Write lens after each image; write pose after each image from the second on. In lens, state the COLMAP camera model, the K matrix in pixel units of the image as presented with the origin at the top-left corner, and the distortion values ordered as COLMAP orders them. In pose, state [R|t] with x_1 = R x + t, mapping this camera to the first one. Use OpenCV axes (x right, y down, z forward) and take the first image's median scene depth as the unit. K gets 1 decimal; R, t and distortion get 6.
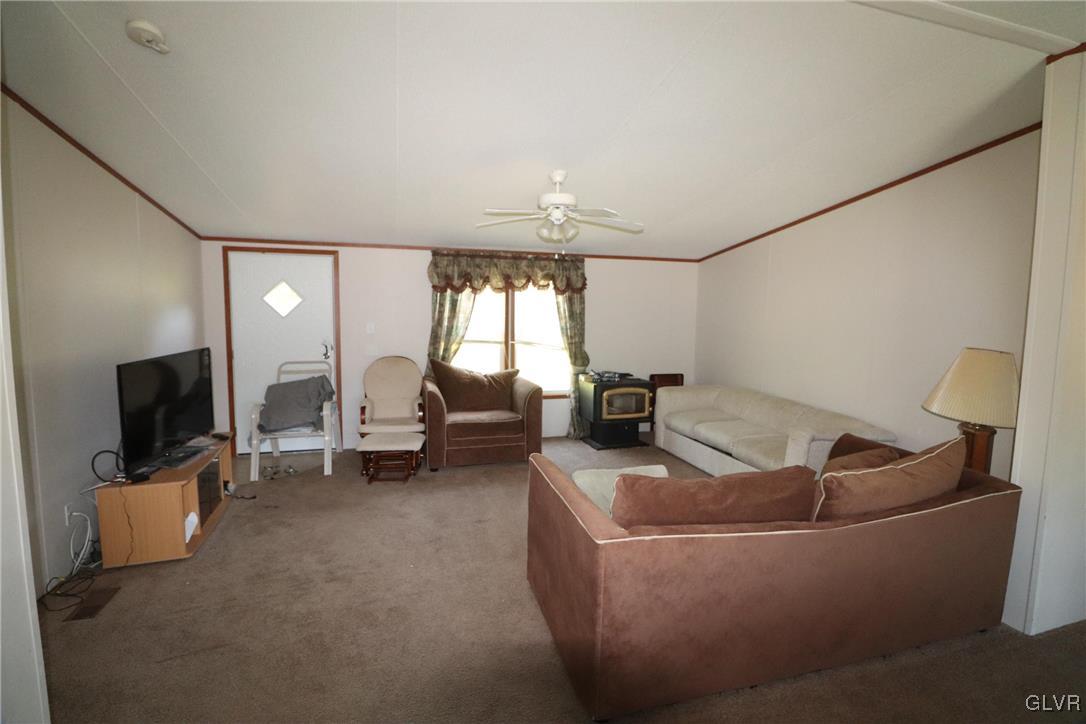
lens RADIAL K [[505.2, 0, 542.3], [0, 505.2, 355.7], [0, 0, 1]] dist [0.001000, -0.010932]
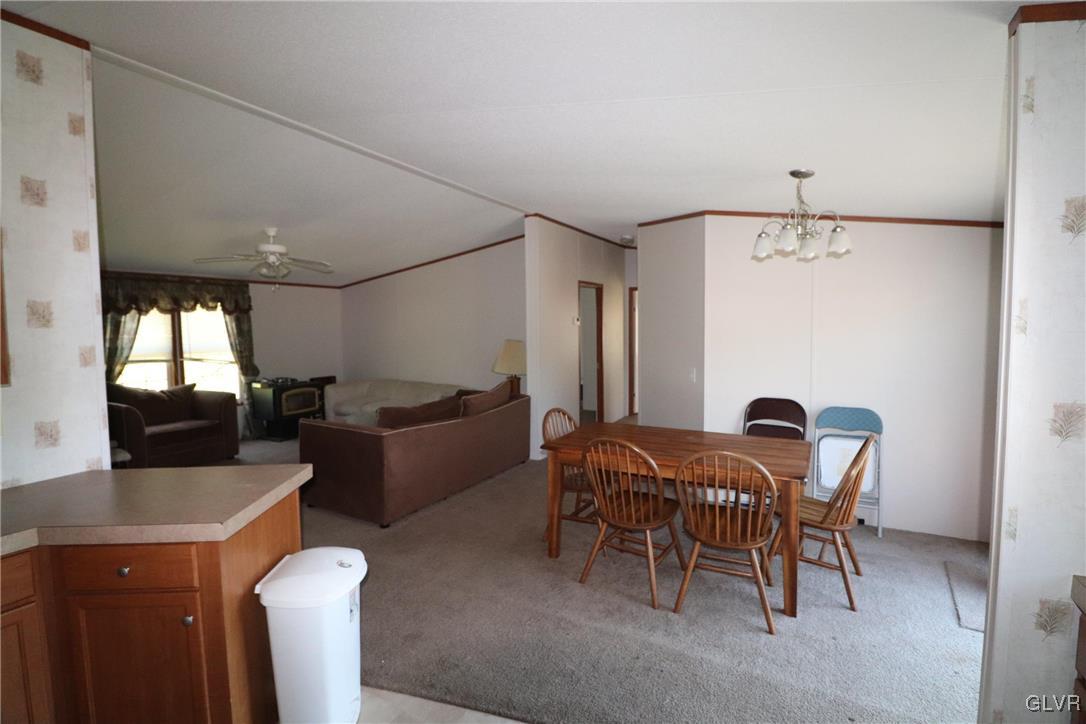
lens RADIAL K [[505.2, 0, 542.3], [0, 505.2, 355.7], [0, 0, 1]] dist [0.001000, -0.010932]
pose [[0.707381, -0.066831, 0.703666, -0.279256], [0.088054, 0.996097, 0.006086, 0.027157], [-0.701327, 0.057655, 0.710505, -0.311897]]
